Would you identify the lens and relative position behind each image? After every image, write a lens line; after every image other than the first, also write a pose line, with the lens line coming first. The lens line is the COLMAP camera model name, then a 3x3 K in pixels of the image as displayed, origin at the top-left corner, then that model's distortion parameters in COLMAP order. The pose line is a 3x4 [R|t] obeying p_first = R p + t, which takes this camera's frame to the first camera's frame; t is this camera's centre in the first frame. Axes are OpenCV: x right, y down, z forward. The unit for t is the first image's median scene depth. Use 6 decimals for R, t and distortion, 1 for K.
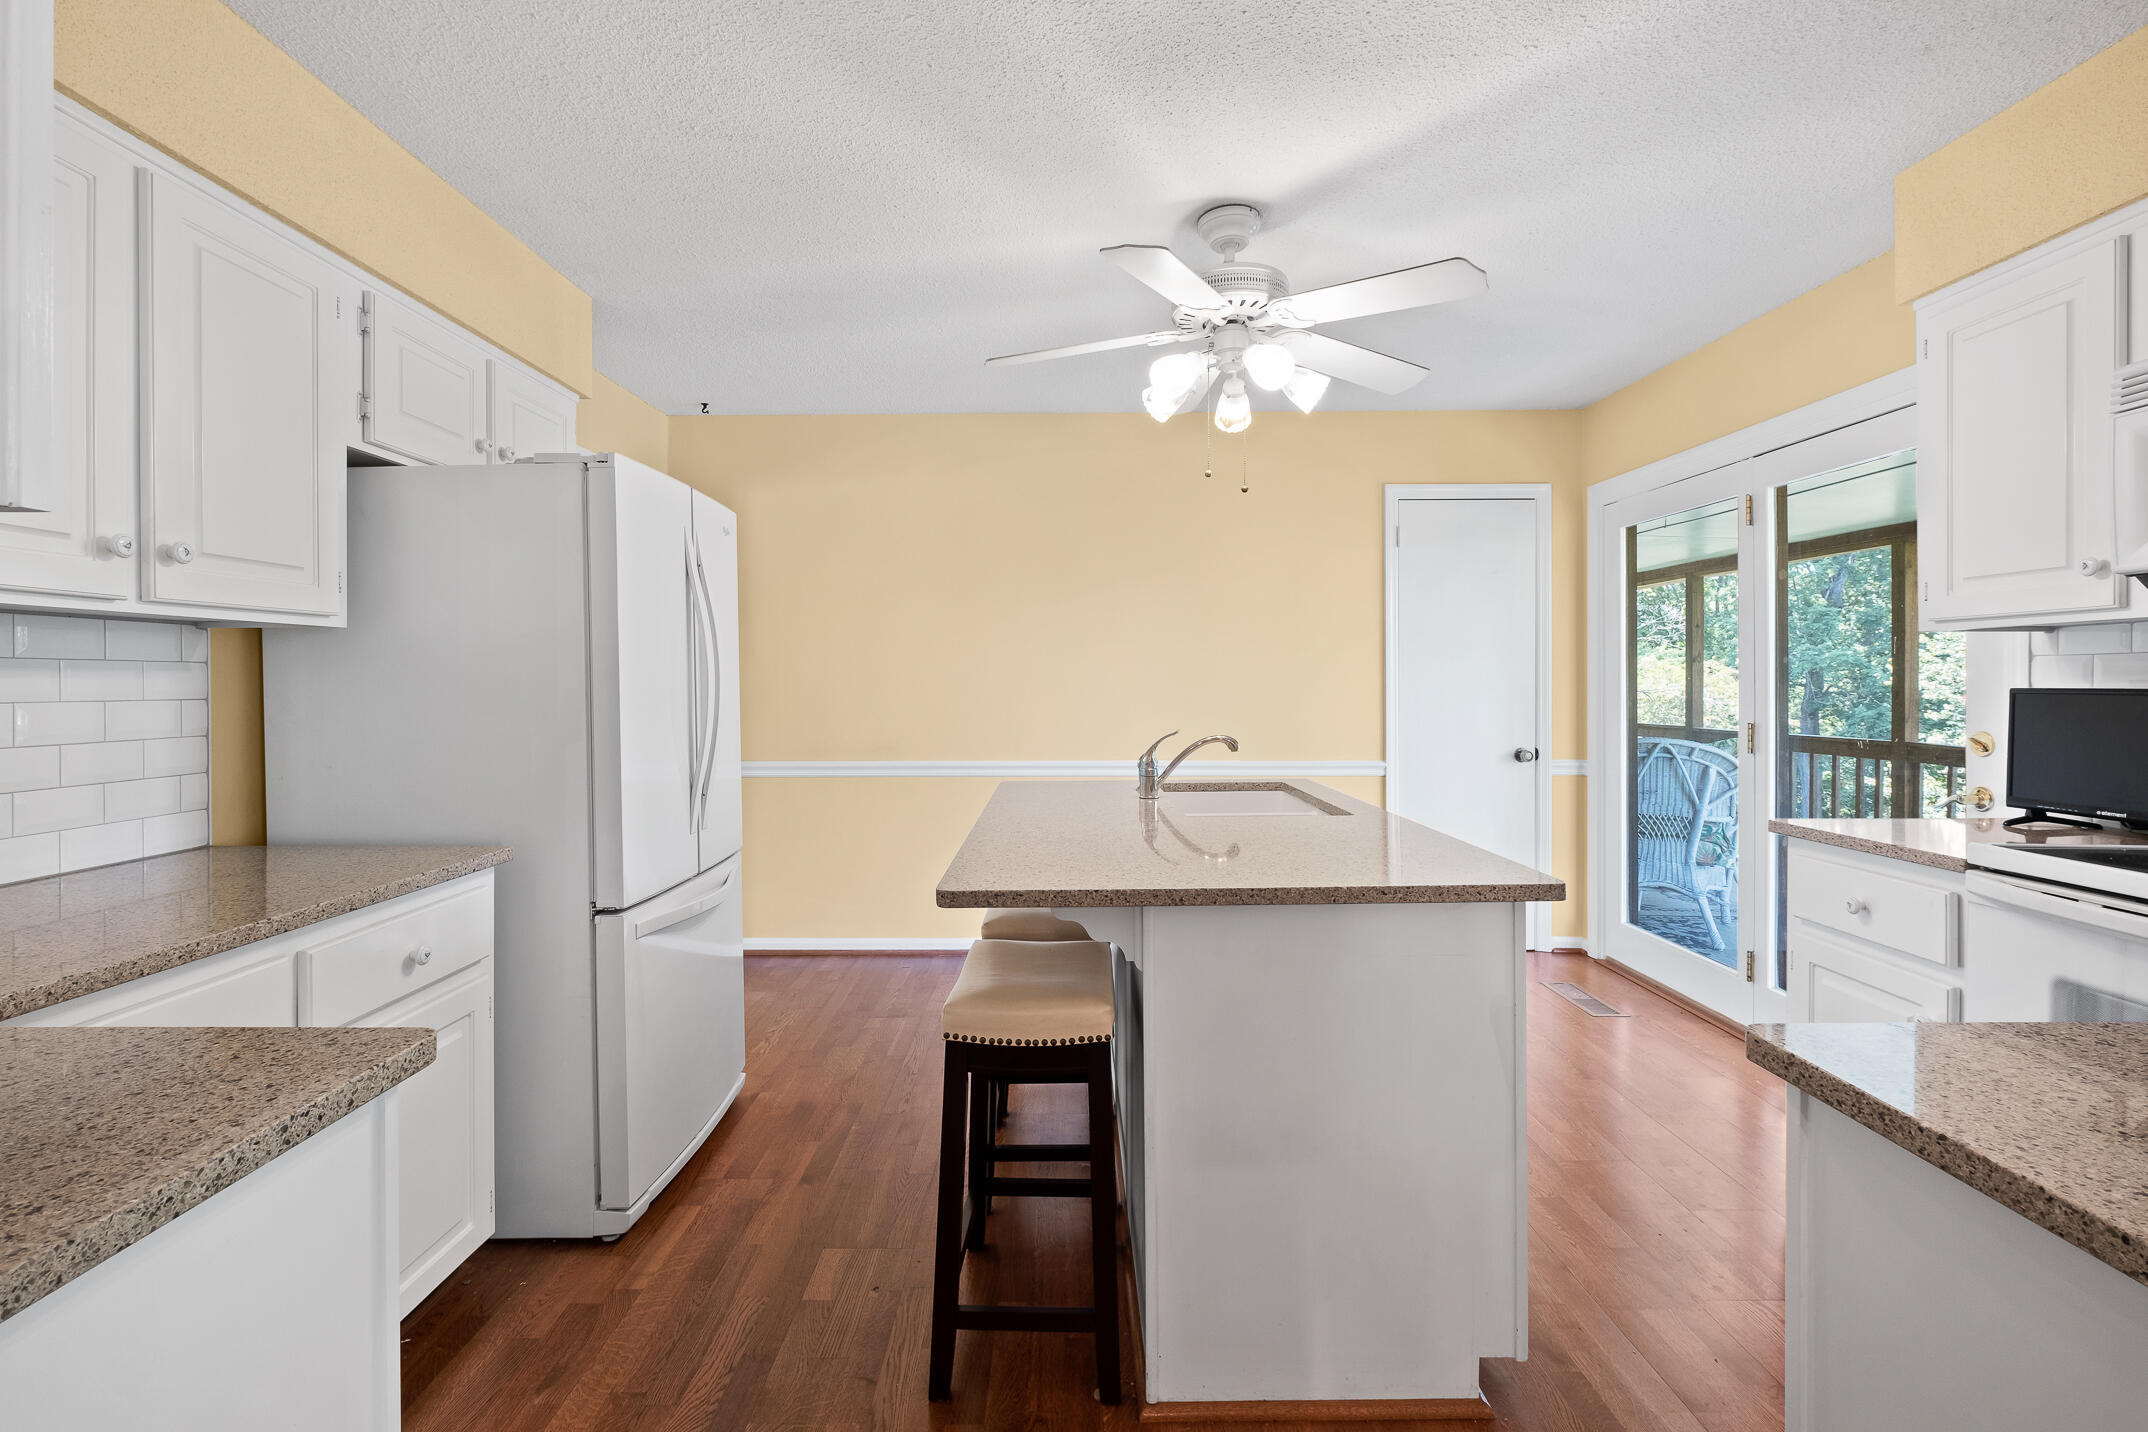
lens RADIAL K [[944.4, 0, 1079.2], [0, 944.4, 707.5], [0, 0, 1]] dist [-0.003077, -0.000617]
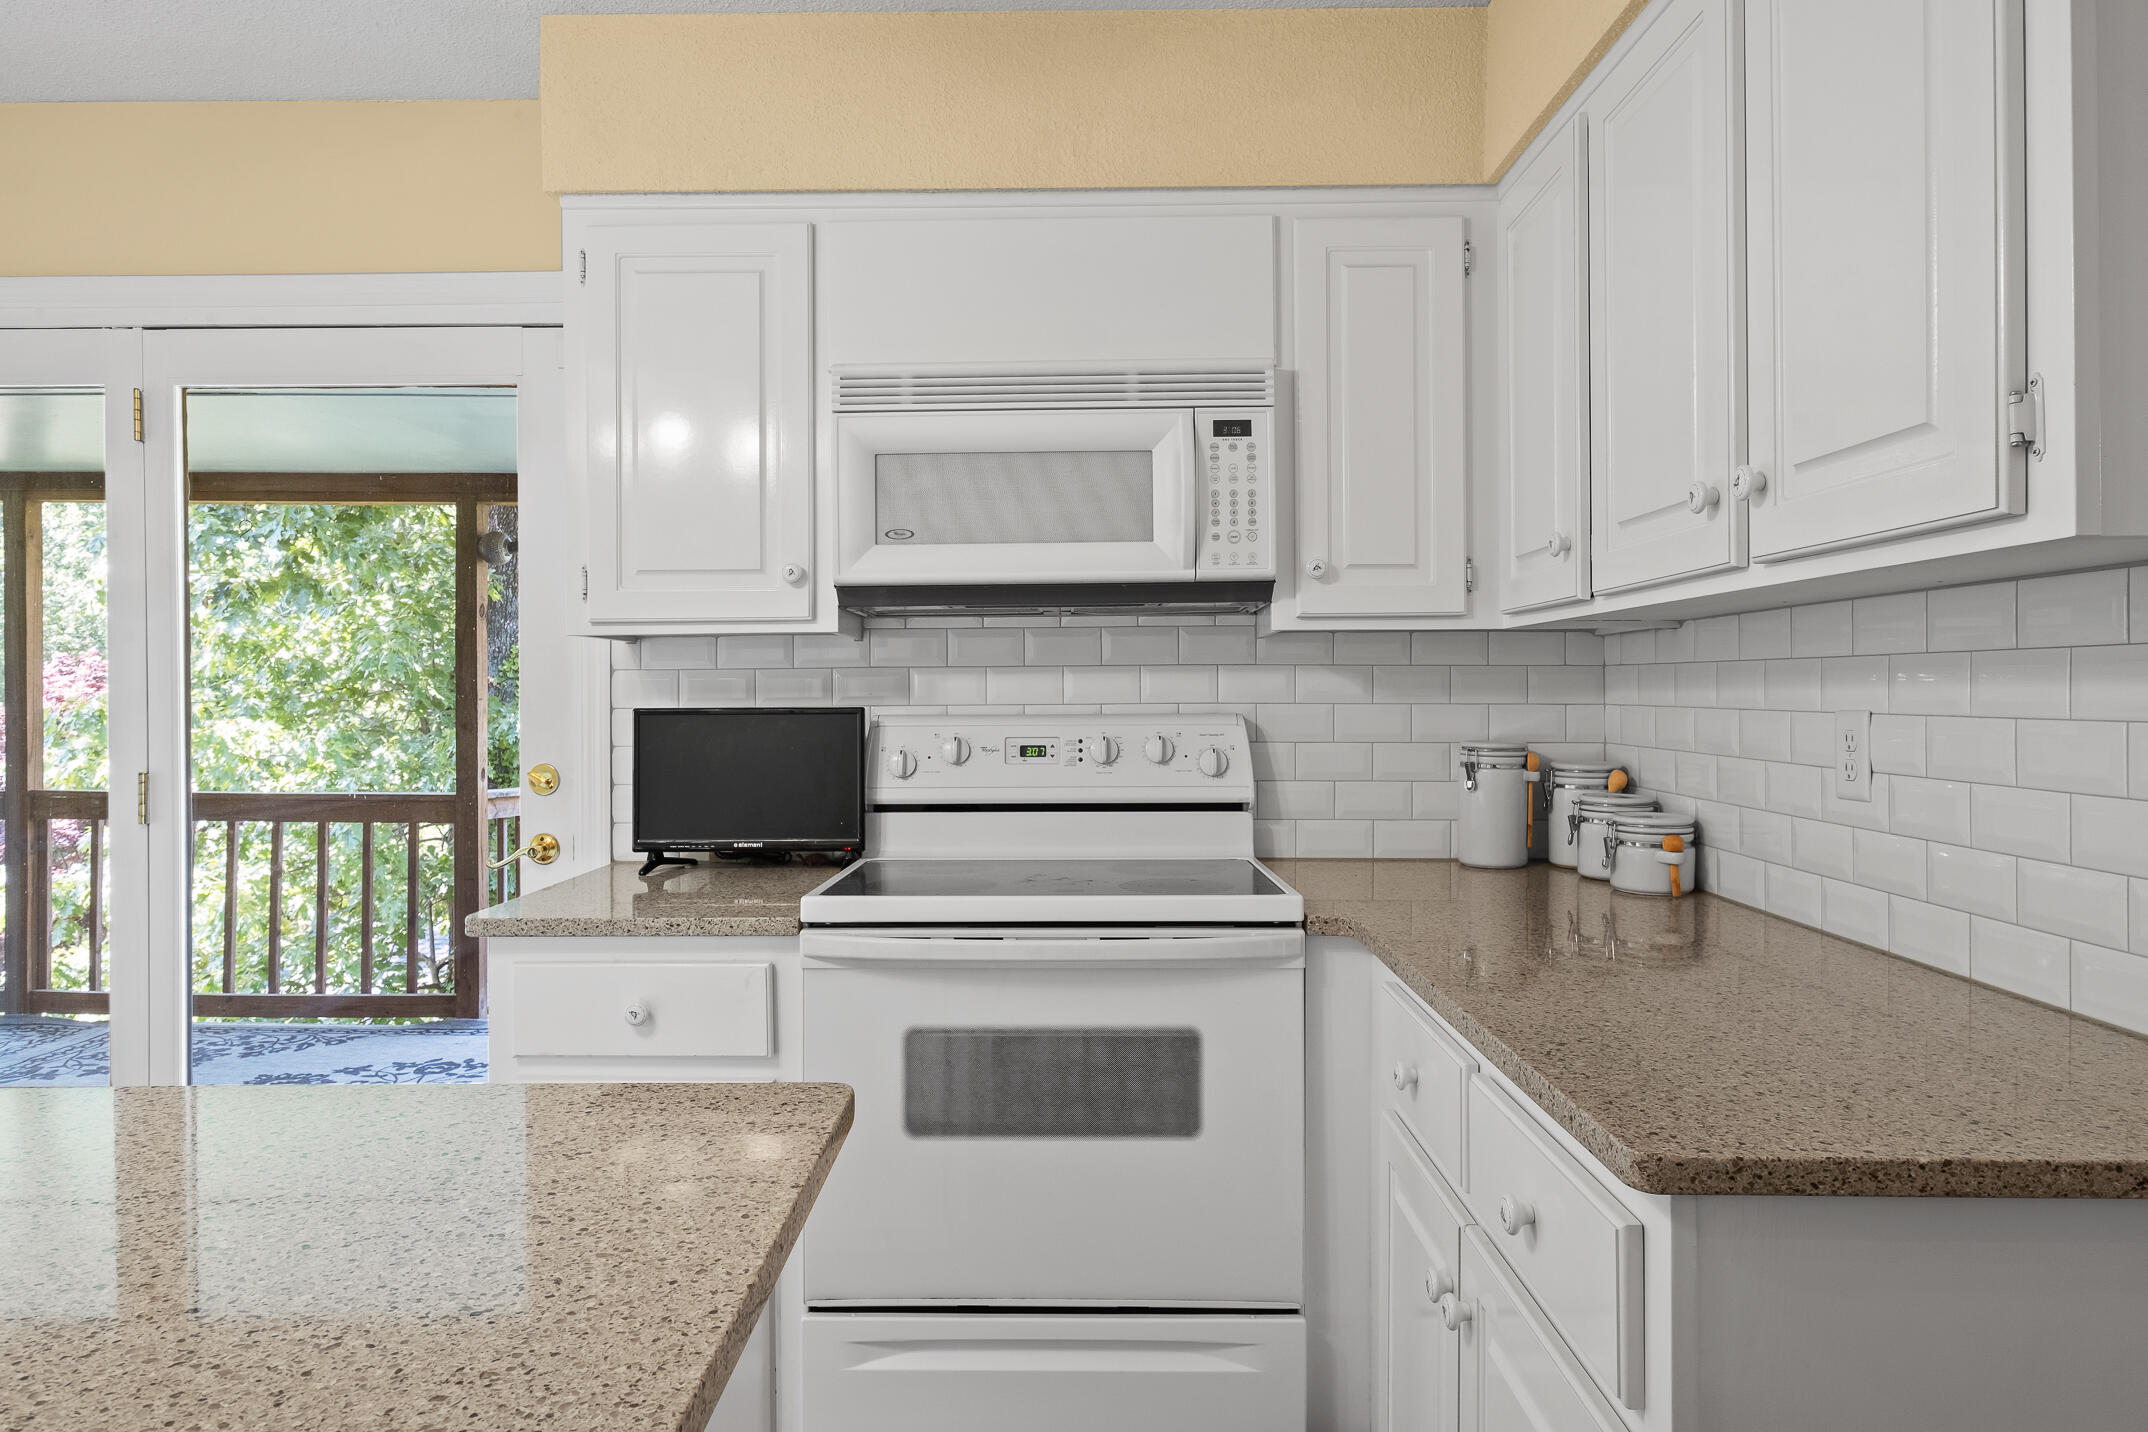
lens RADIAL K [[1293.0, 0, 1074.4], [0, 1293.0, 696.0], [0, 0, 1]] dist [0.002883, 0.001733]
pose [[0.016880, 0.000097, 0.999858, -0.153055], [0.033654, 0.999433, -0.000665, -0.019647], [-0.999291, 0.033660, 0.016867, 0.648443]]
